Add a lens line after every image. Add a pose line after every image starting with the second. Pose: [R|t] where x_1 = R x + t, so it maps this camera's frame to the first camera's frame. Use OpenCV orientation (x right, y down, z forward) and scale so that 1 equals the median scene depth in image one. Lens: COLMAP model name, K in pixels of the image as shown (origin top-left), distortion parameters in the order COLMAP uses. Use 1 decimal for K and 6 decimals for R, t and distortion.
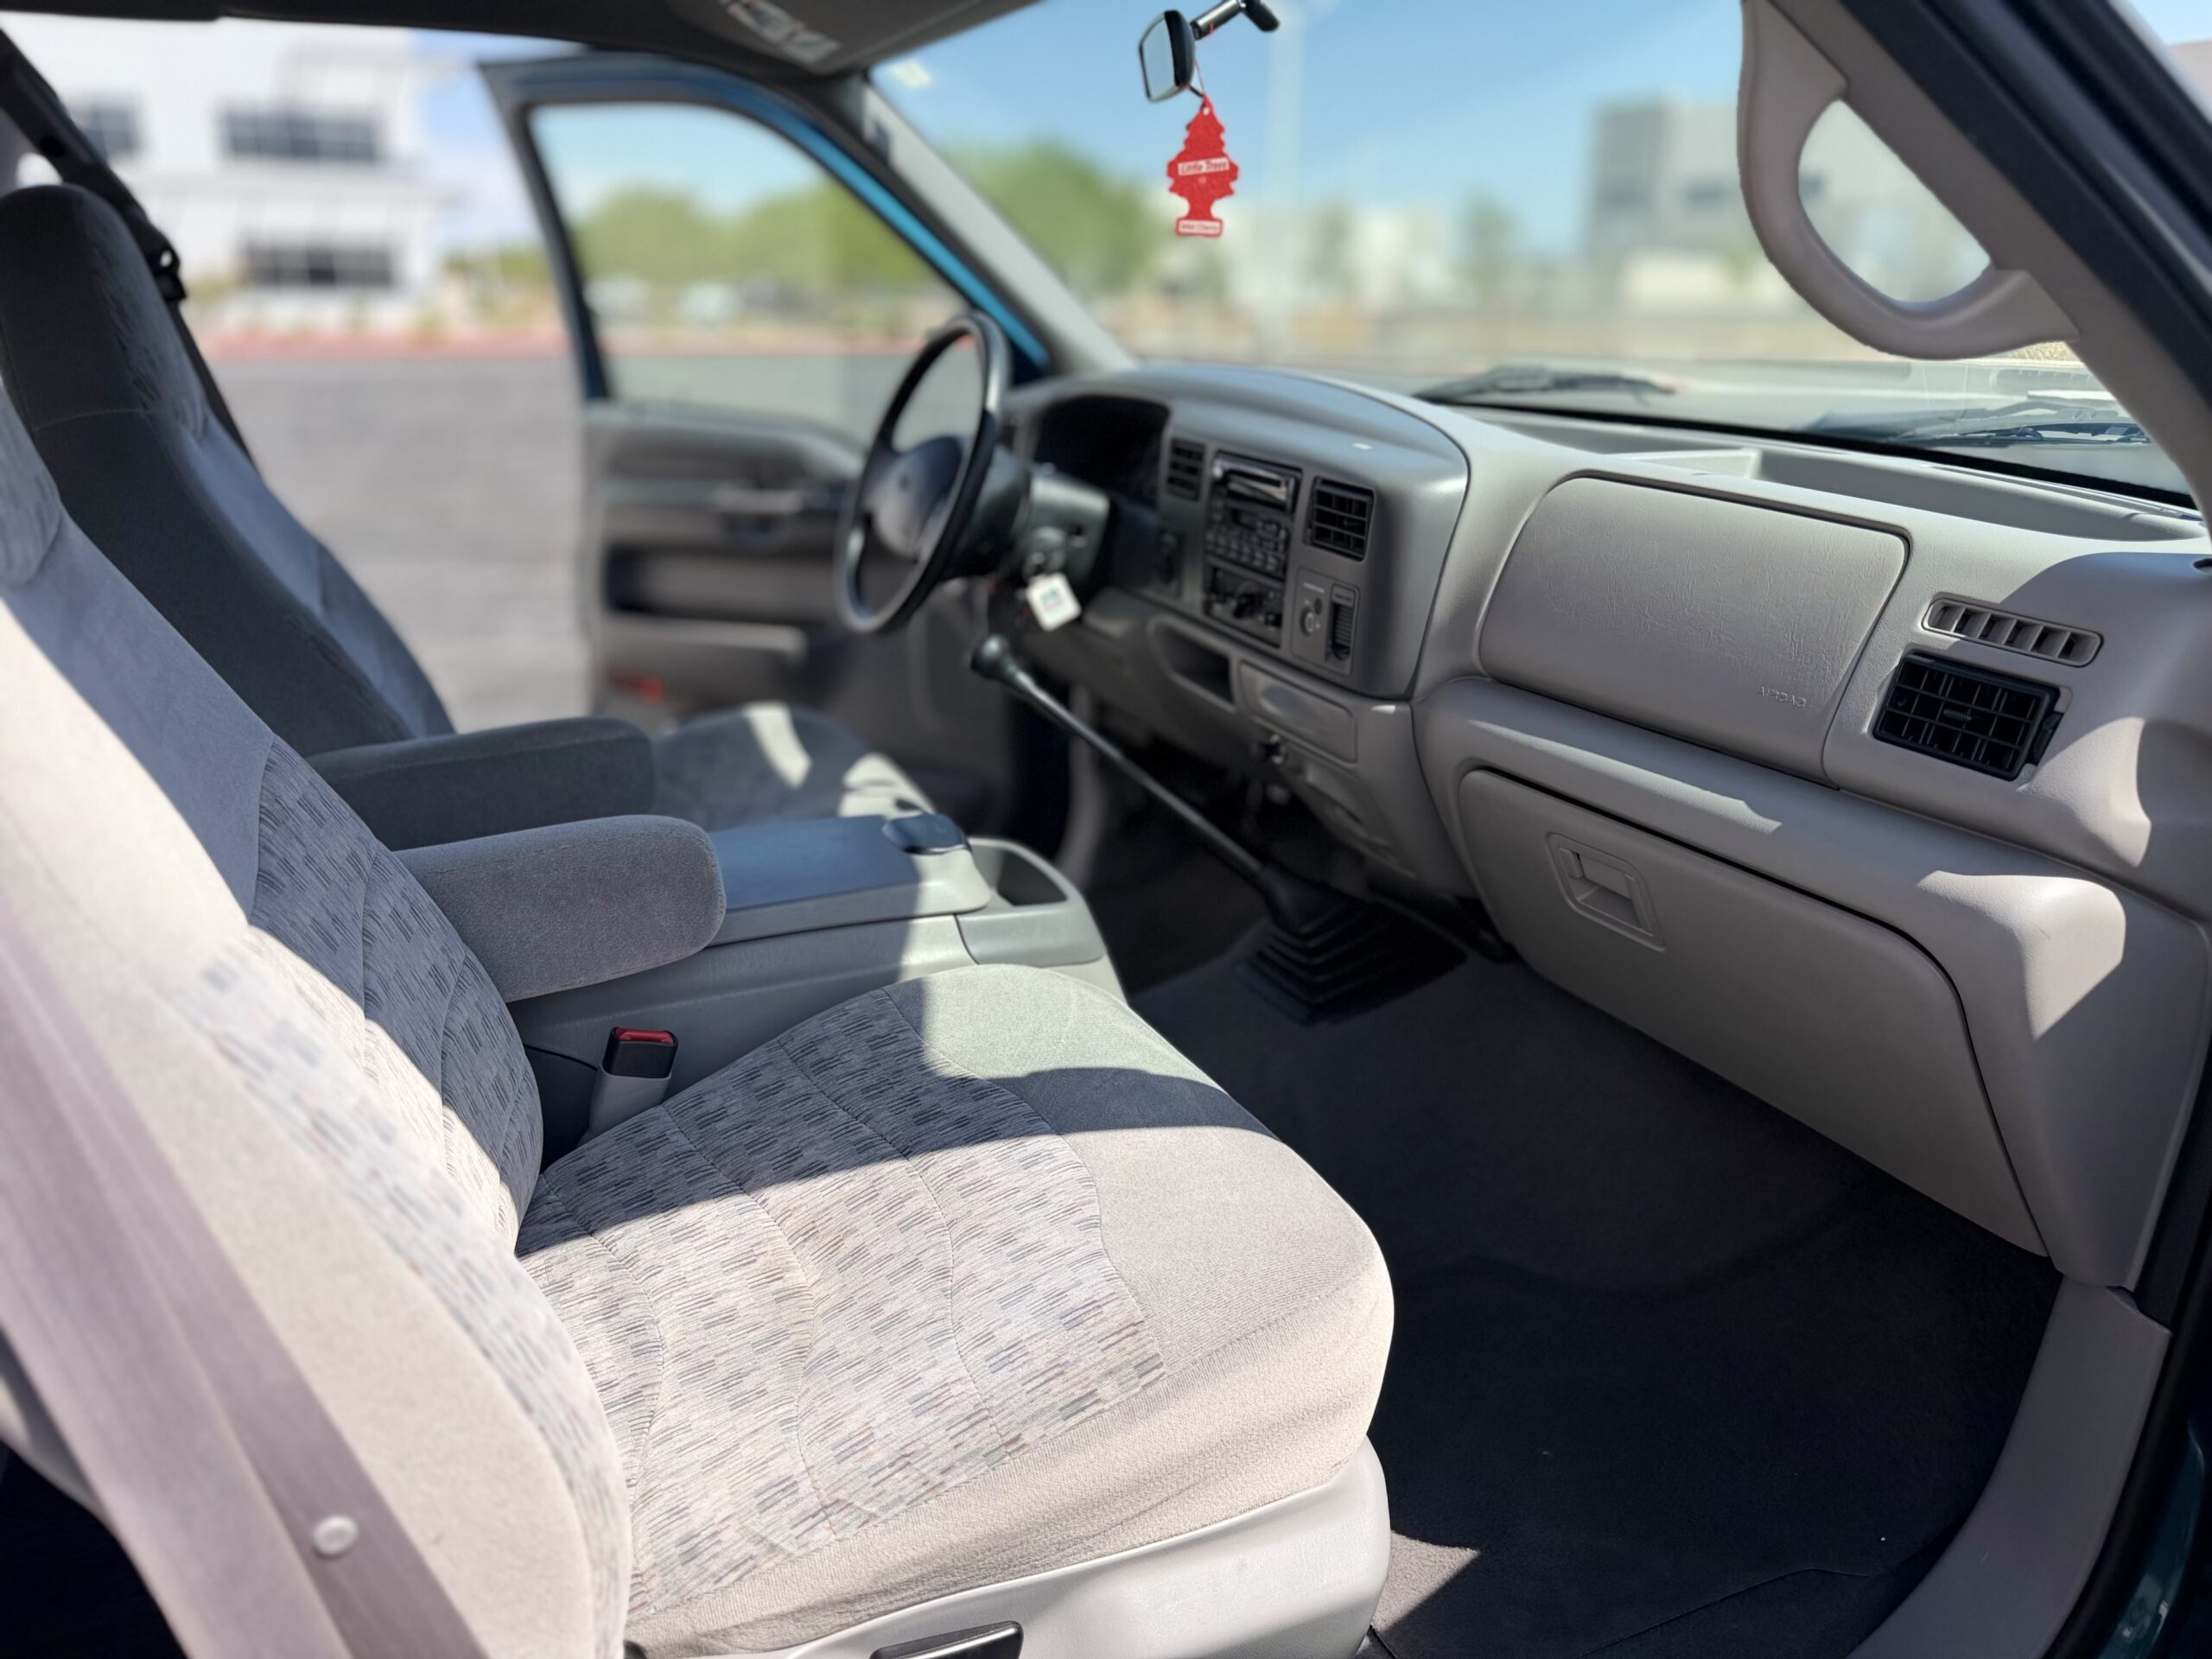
lens RADIAL K [[1539.4, 0, 1106.0], [0, 1539.4, 829.5], [0, 0, 1]] dist [0.140541, -0.262467]
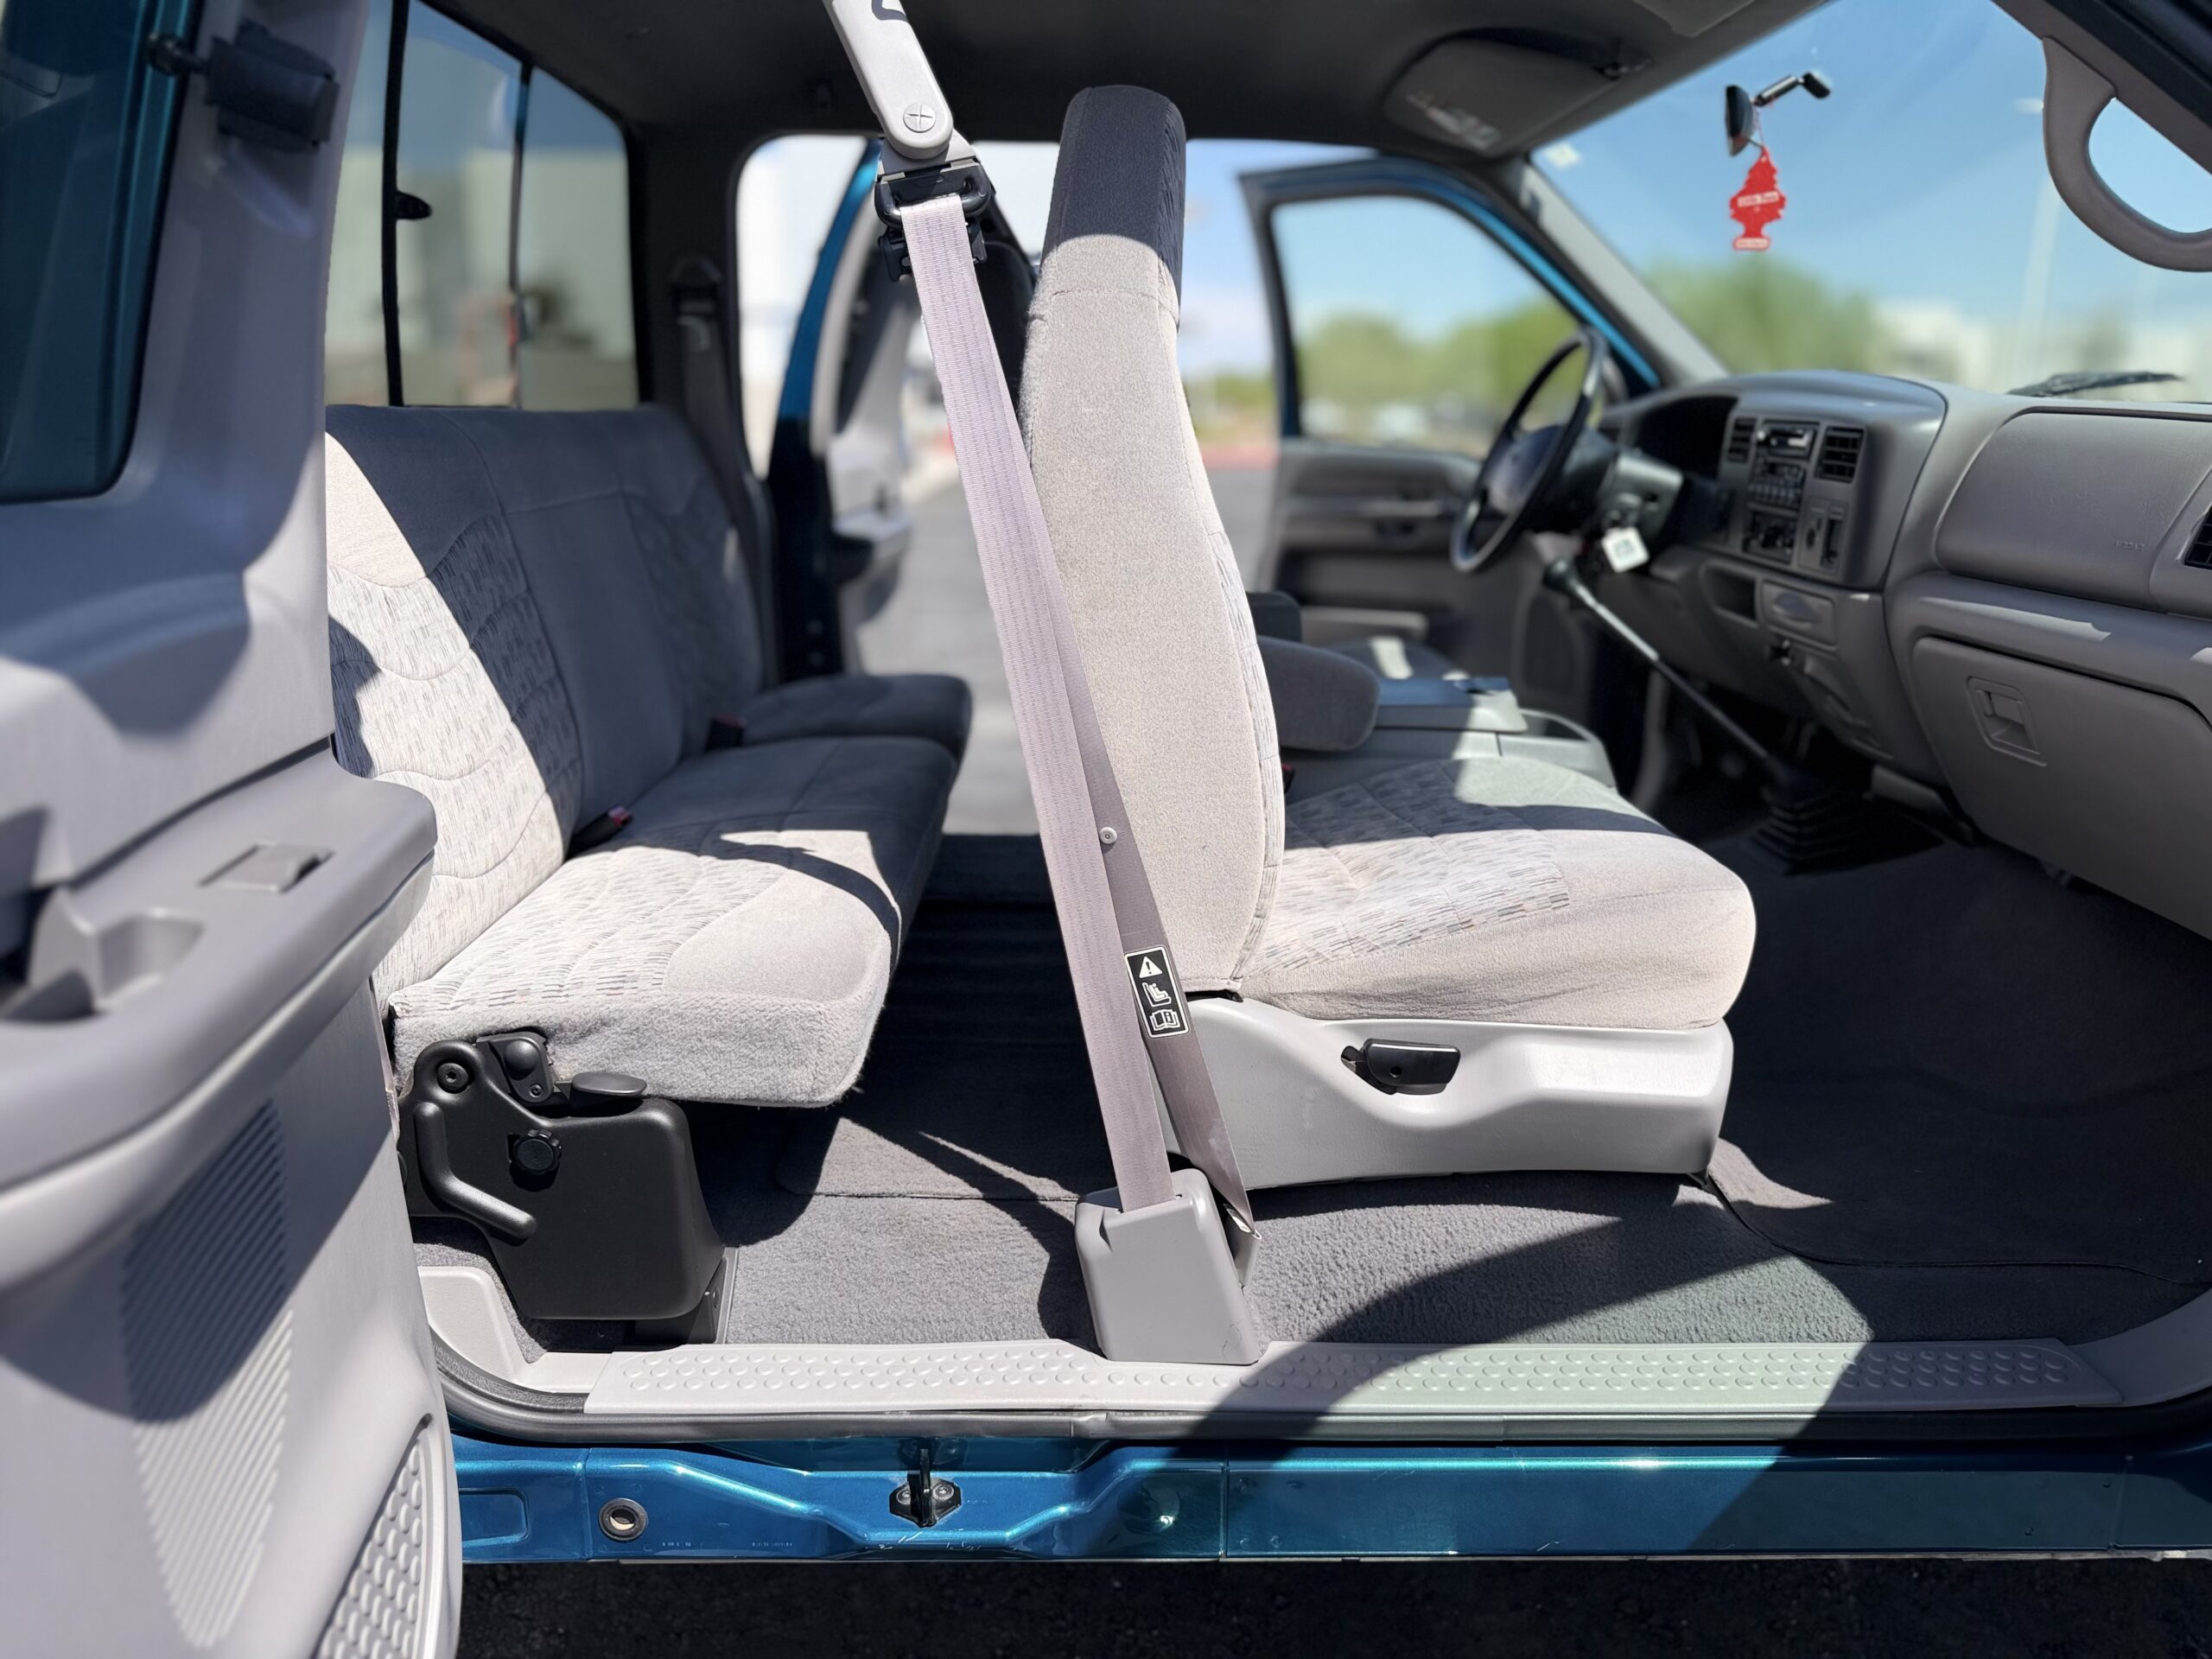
lens RADIAL K [[1541.2, 0, 1101.7], [0, 1541.2, 795.9], [0, 0, 1]] dist [0.070741, -0.112117]
pose [[0.913515, 0.107550, -0.392331, 0.126995], [-0.138990, 0.988899, -0.052543, 0.231998], [0.382325, 0.102529, 0.918322, -0.392595]]
